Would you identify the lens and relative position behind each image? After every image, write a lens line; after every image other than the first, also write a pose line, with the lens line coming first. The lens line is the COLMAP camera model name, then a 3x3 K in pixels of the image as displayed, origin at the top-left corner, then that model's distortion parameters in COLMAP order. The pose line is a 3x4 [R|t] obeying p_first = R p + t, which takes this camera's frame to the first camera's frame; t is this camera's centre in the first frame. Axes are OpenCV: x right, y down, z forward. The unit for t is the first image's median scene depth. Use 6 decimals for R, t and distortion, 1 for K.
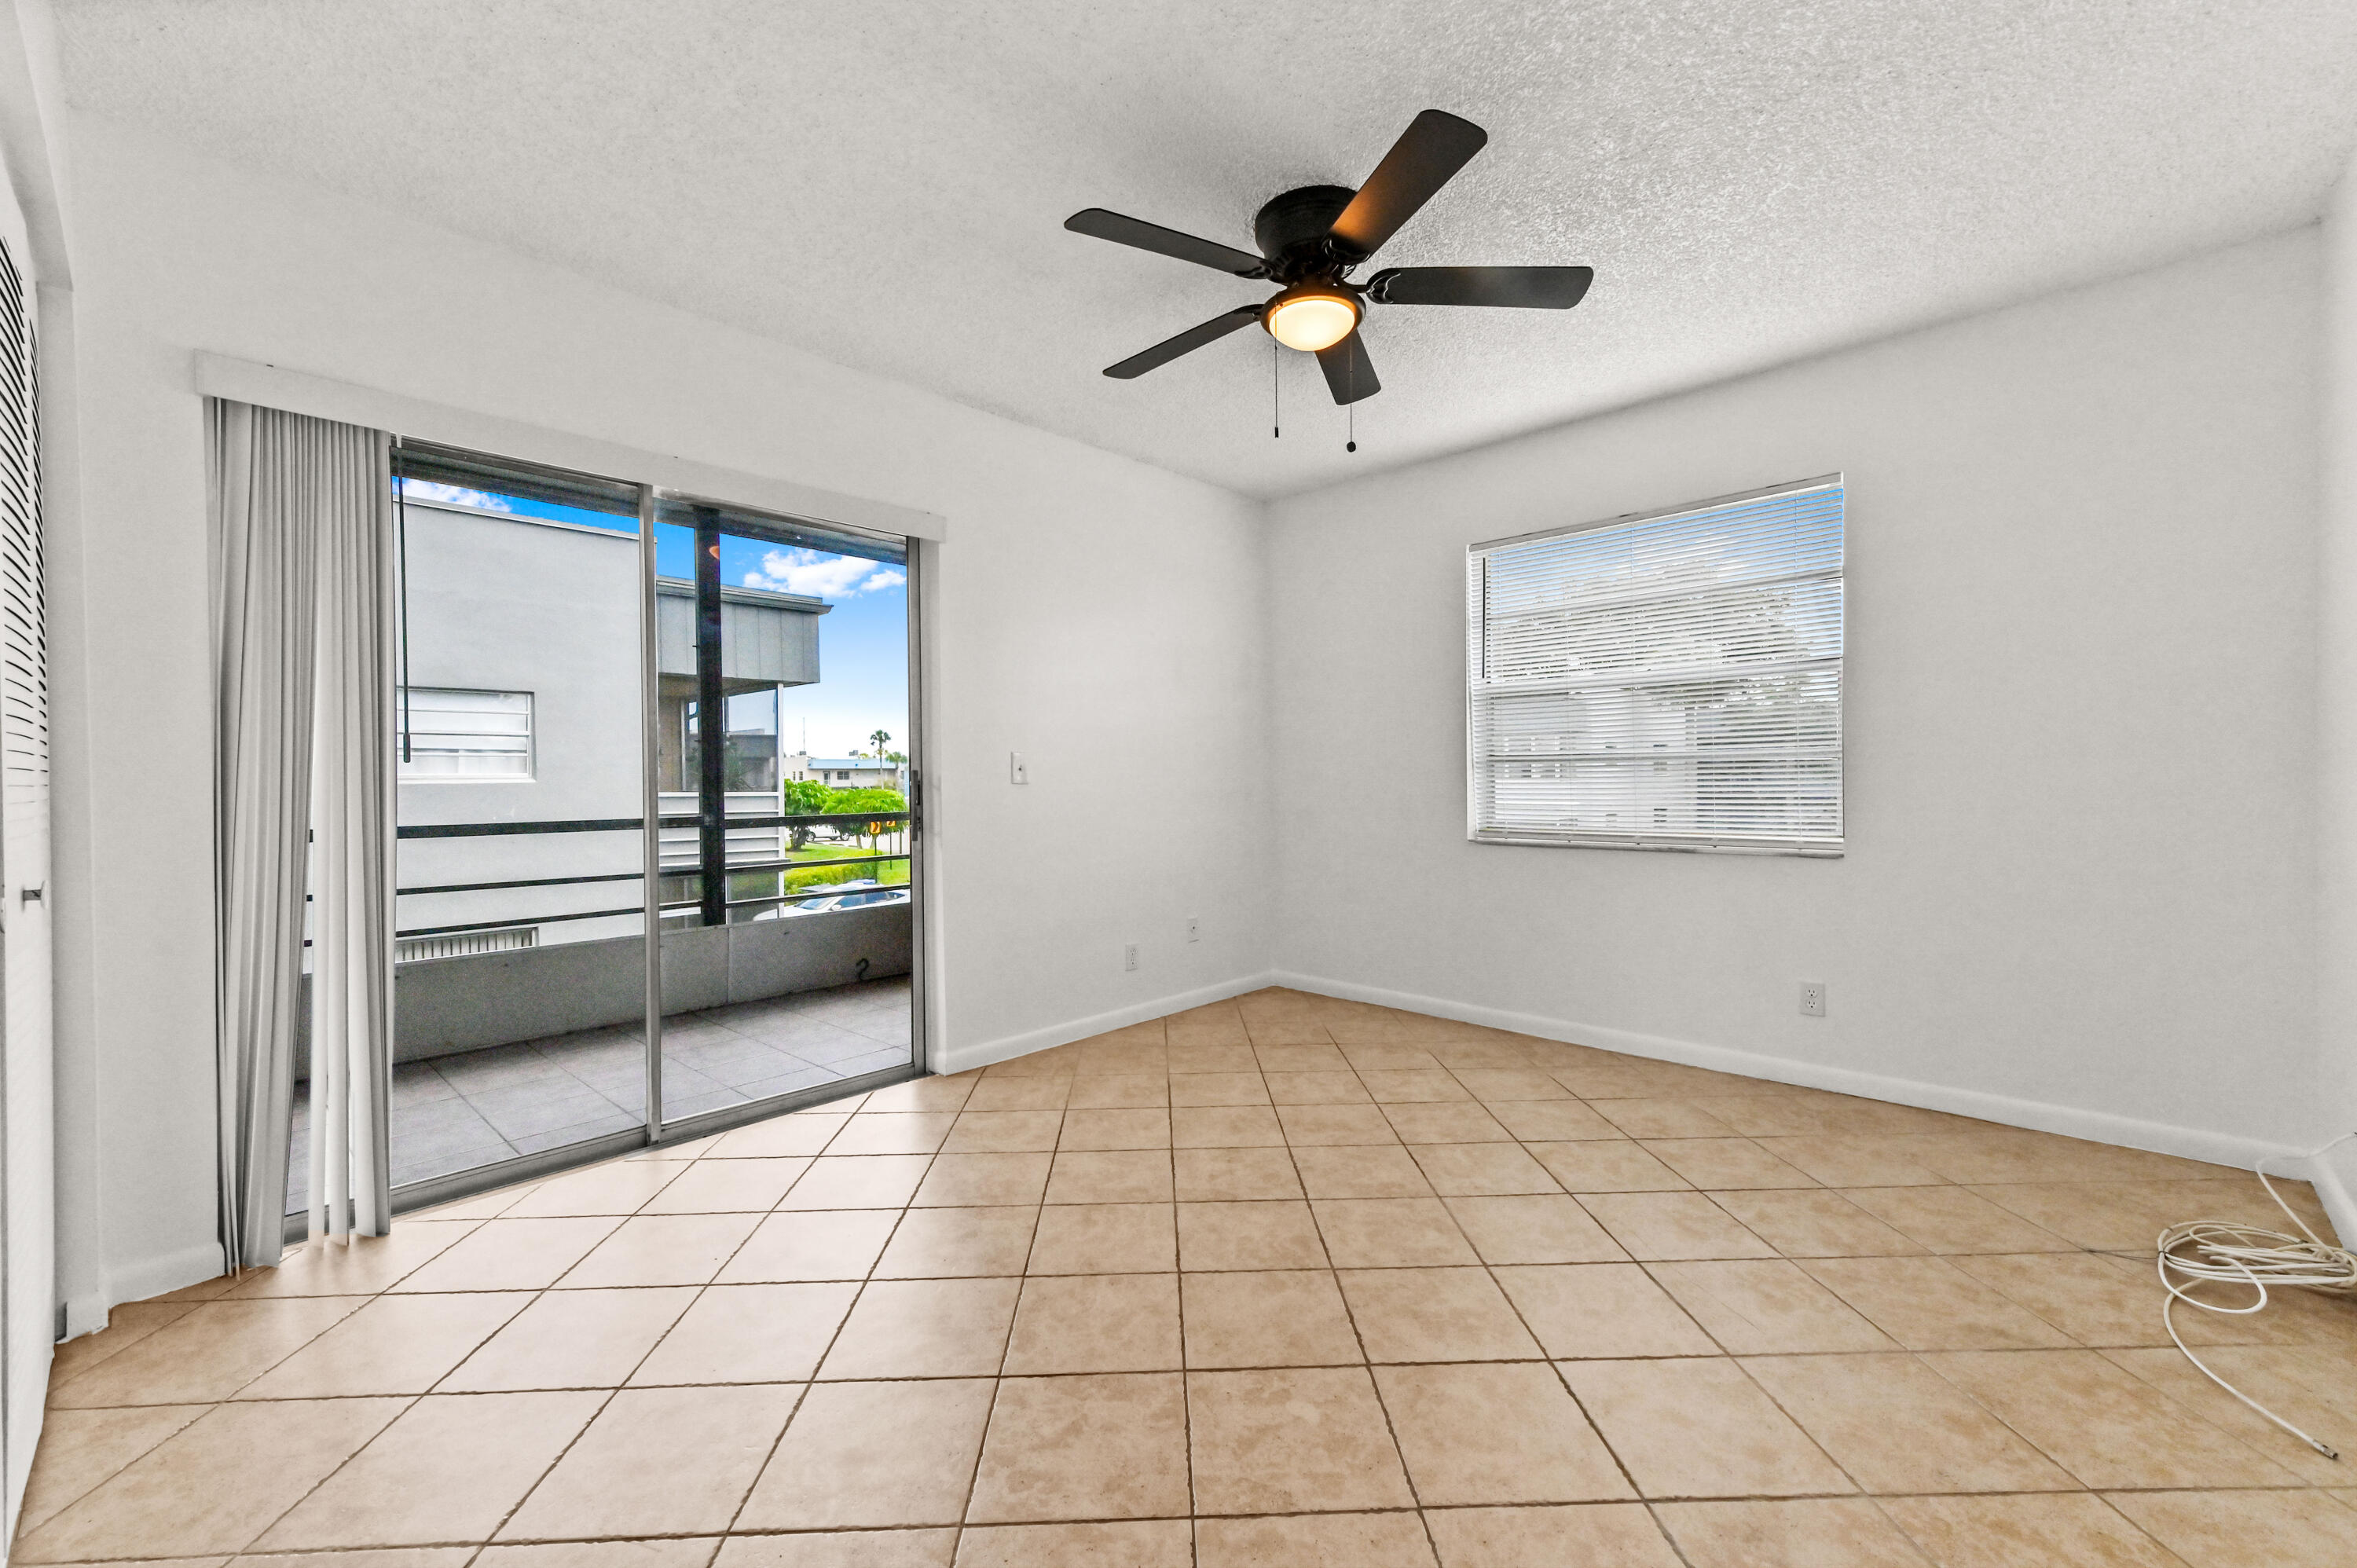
lens RADIAL K [[953.5, 0, 1171.7], [0, 953.5, 781.1], [0, 0, 1]] dist [0.013027, -0.000491]
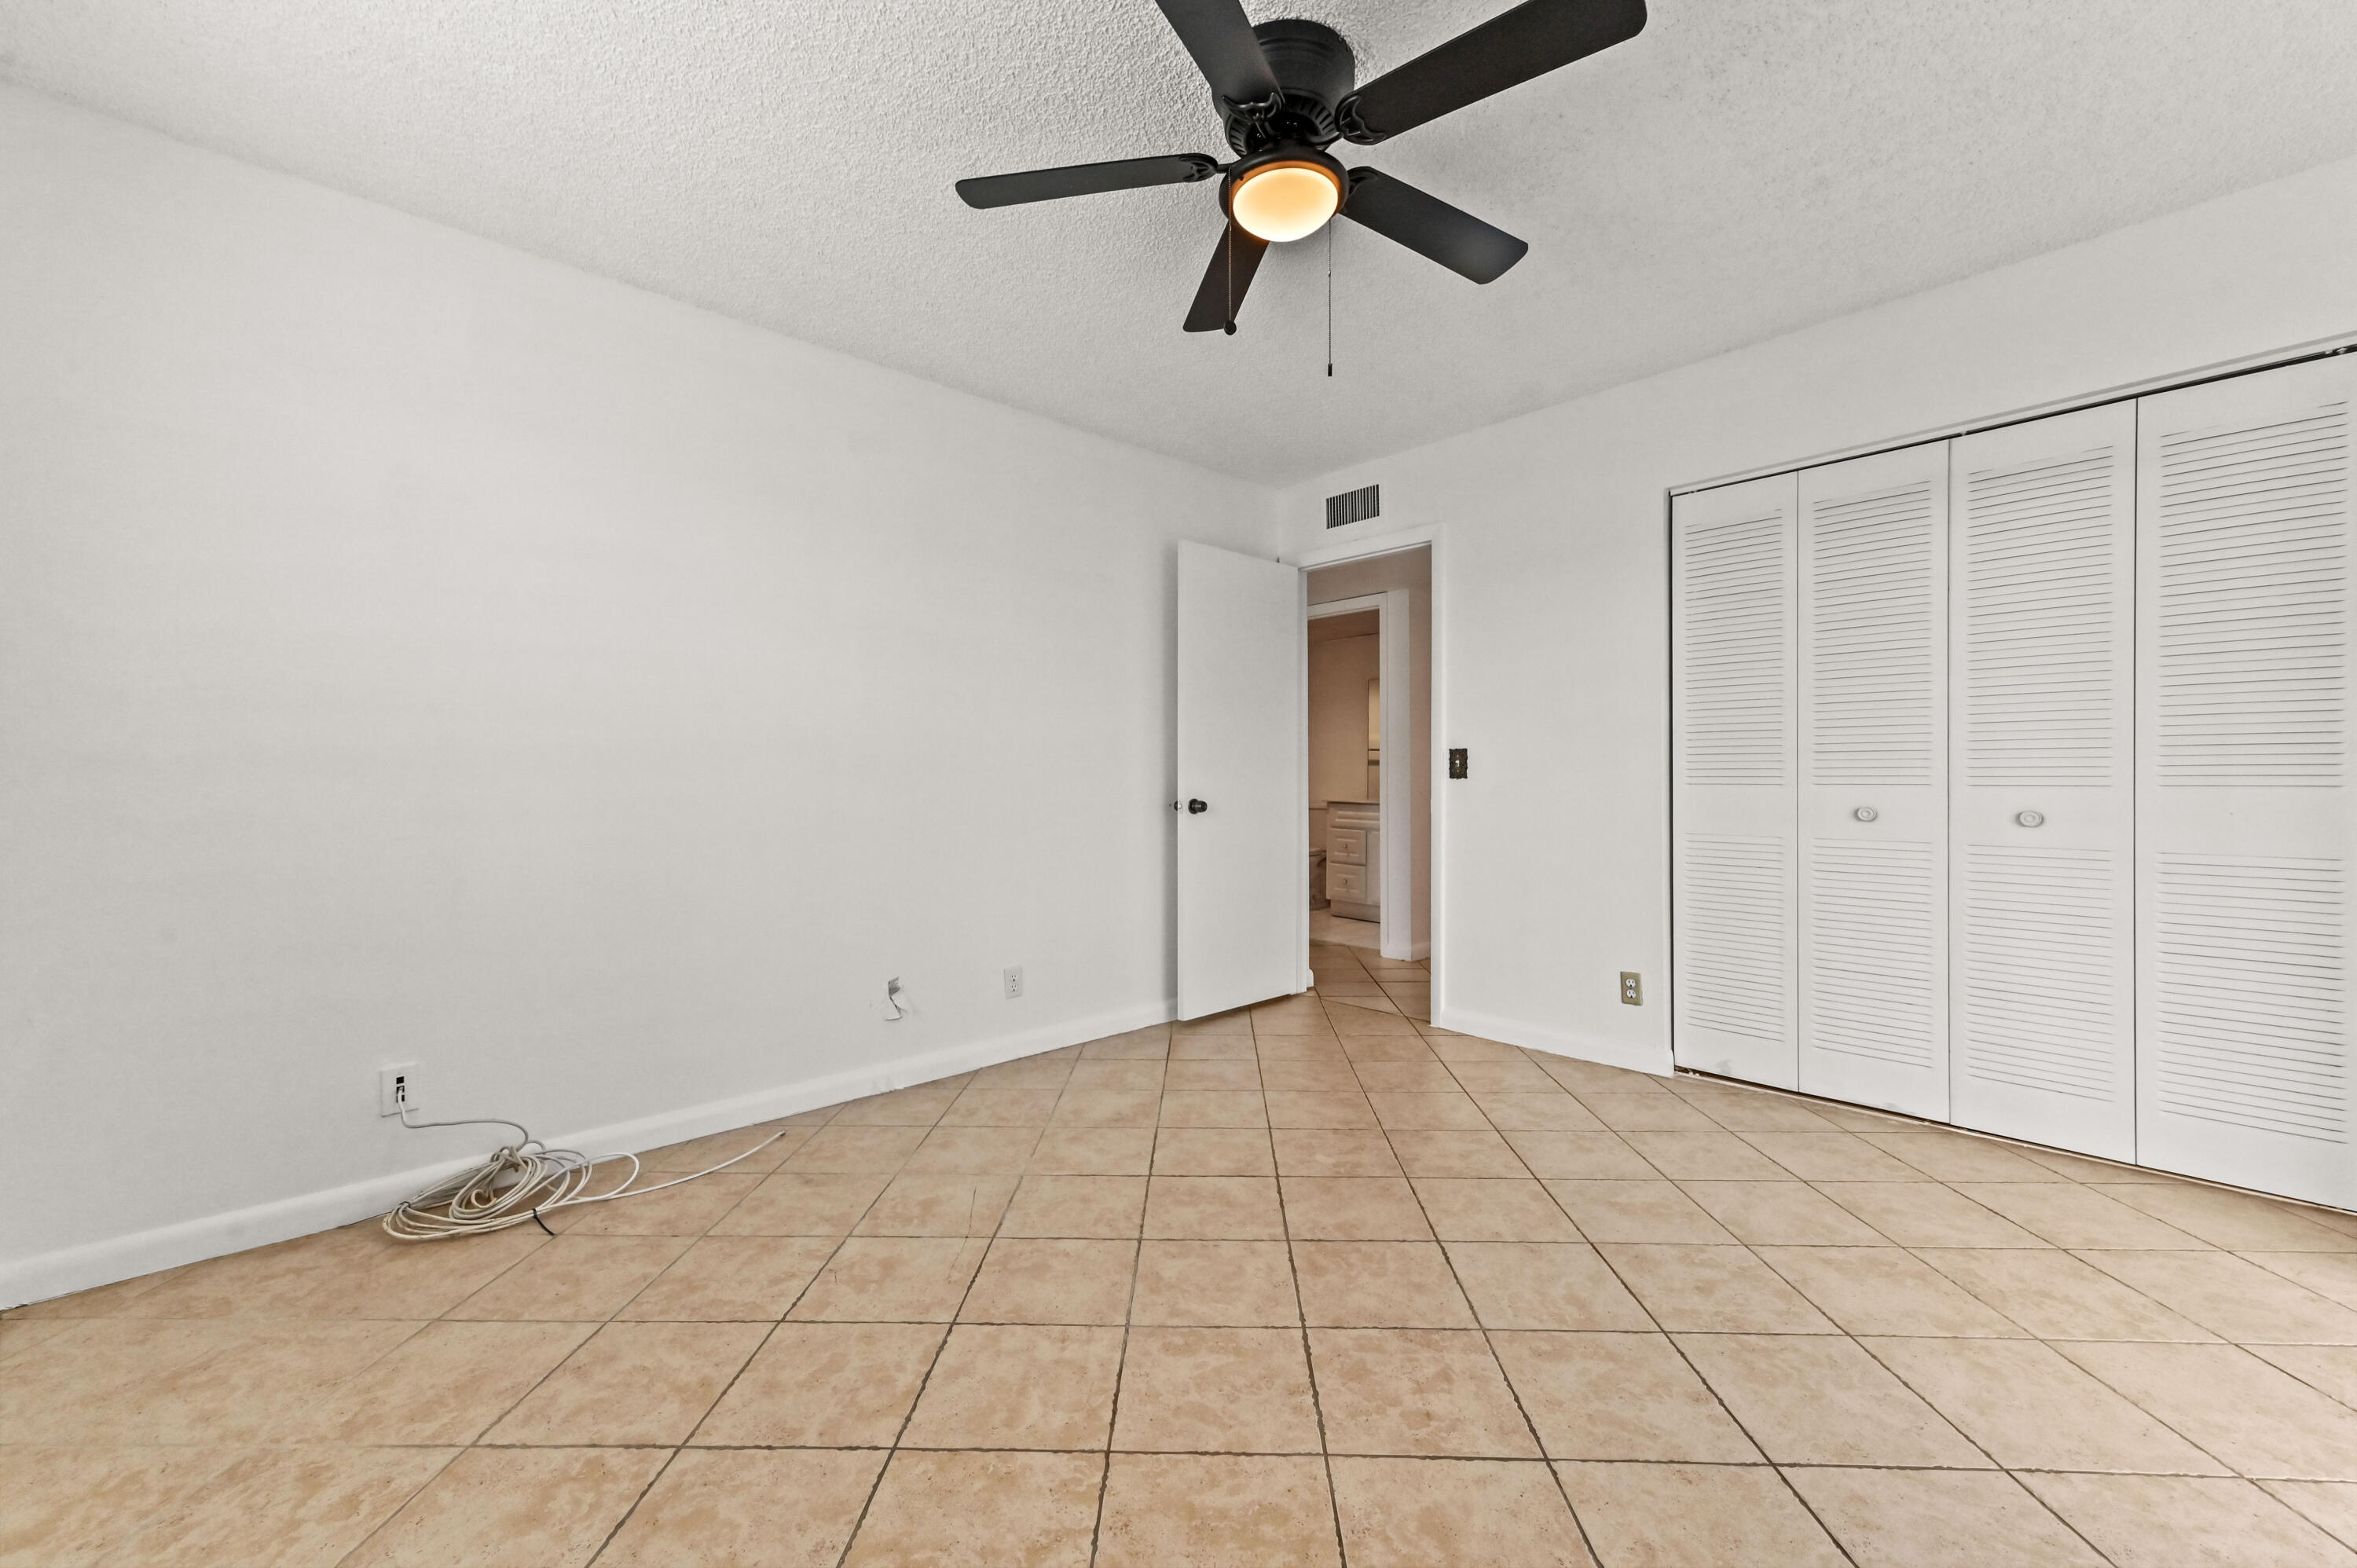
lens RADIAL K [[937.4, 0, 1175.9], [0, 937.4, 777.2], [0, 0, 1]] dist [0.023682, -0.000169]
pose [[-0.998157, 0.015384, 0.058694, 0.208057], [0.015874, 0.999843, 0.007884, -0.001286], [-0.058563, 0.008801, -0.998245, 1.888276]]
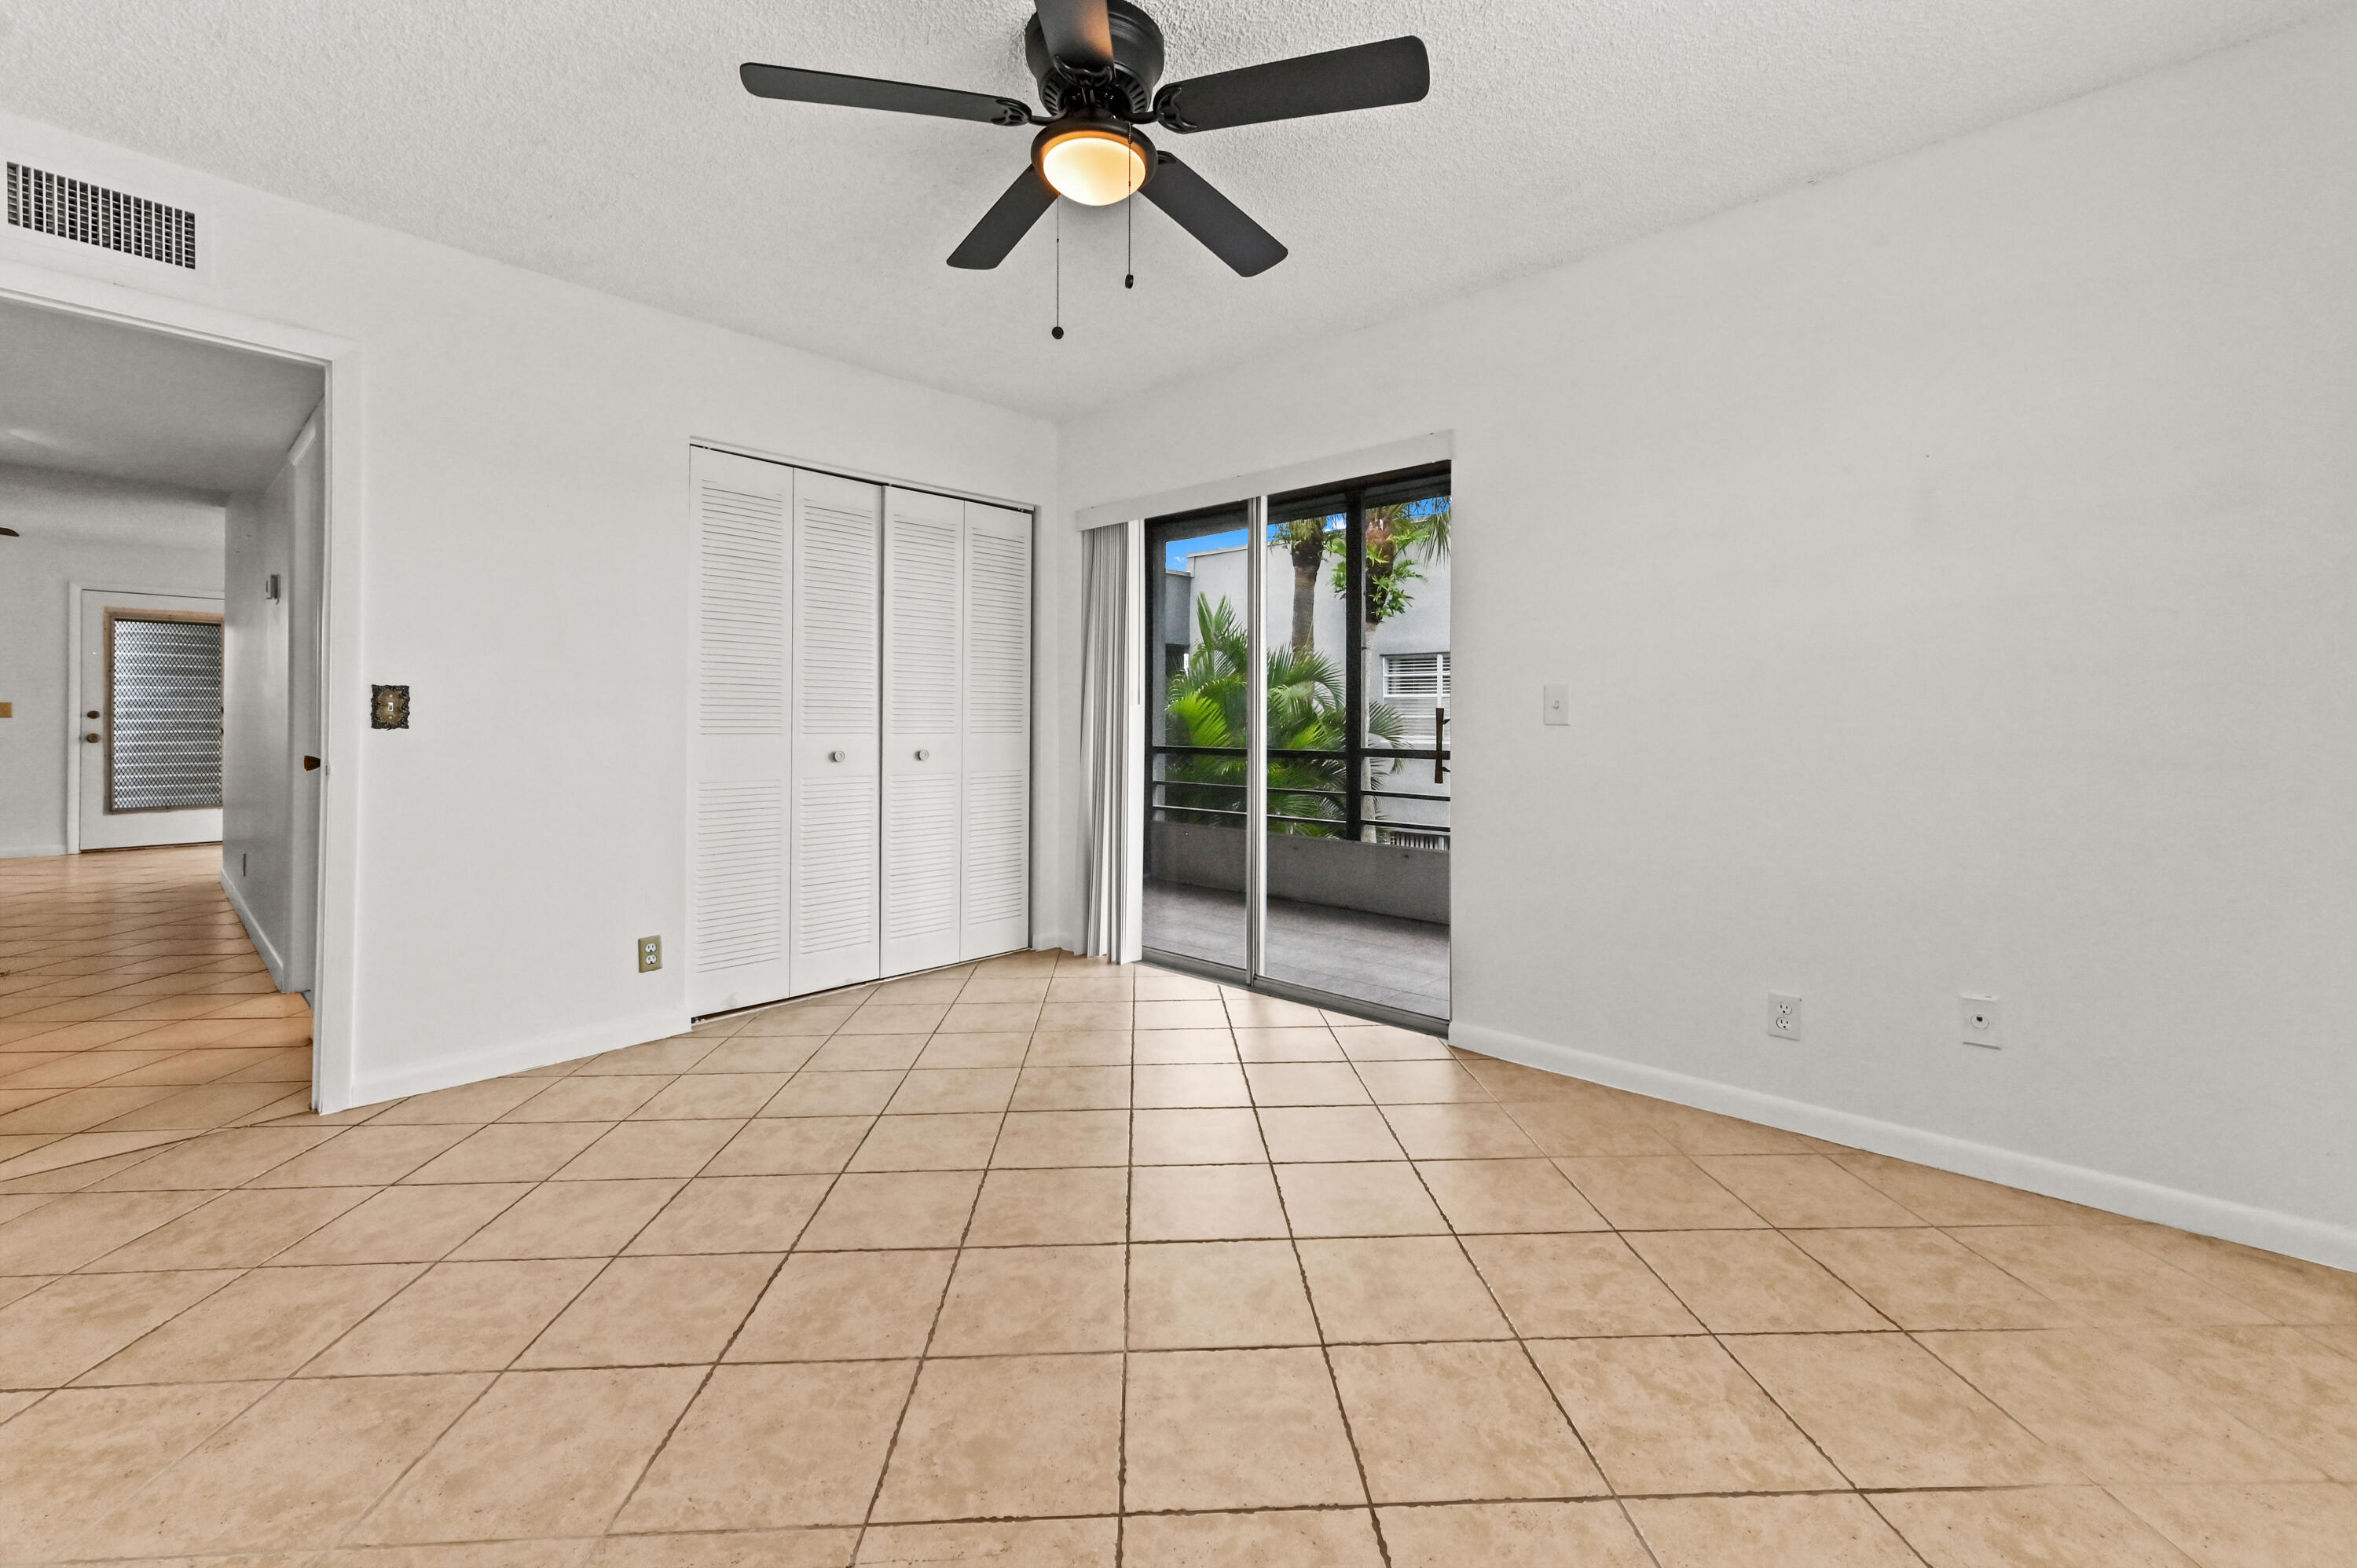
lens RADIAL K [[967.3, 0, 1186.8], [0, 967.3, 723.4], [0, 0, 1]] dist [0.009219, 0.000007]
pose [[0.016816, 0.009537, -0.999813, 1.026501], [-0.008351, 0.999921, 0.009398, -0.003710], [0.999824, 0.008192, 0.016895, 1.118516]]
